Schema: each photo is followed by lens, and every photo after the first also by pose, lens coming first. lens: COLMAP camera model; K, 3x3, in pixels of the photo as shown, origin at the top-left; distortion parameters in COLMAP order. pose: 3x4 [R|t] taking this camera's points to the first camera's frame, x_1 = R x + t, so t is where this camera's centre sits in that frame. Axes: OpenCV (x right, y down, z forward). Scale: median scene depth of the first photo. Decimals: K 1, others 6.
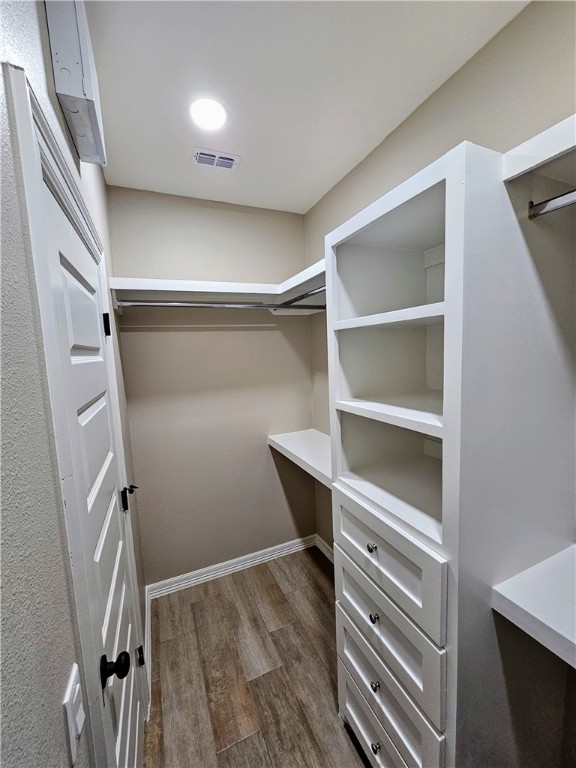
lens RADIAL K [[316.2, 0, 292.3], [0, 316.2, 384.2], [0, 0, 1]] dist [0.000698, 0.000090]
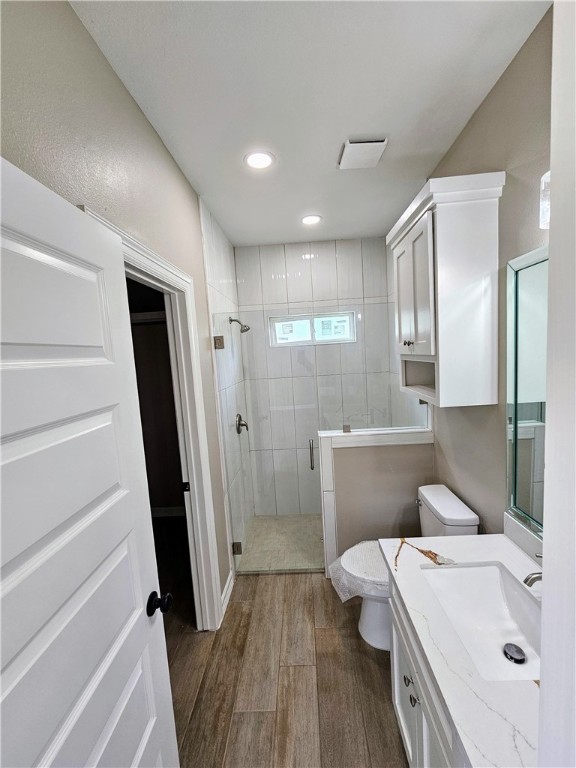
lens RADIAL K [[316.2, 0, 292.3], [0, 316.2, 384.2], [0, 0, 1]] dist [0.000698, 0.000090]
pose [[-0.898944, 0.052222, 0.434939, -0.783021], [0.143777, 0.973041, 0.180332, -0.148554], [-0.413796, 0.224642, -0.882218, 1.582369]]
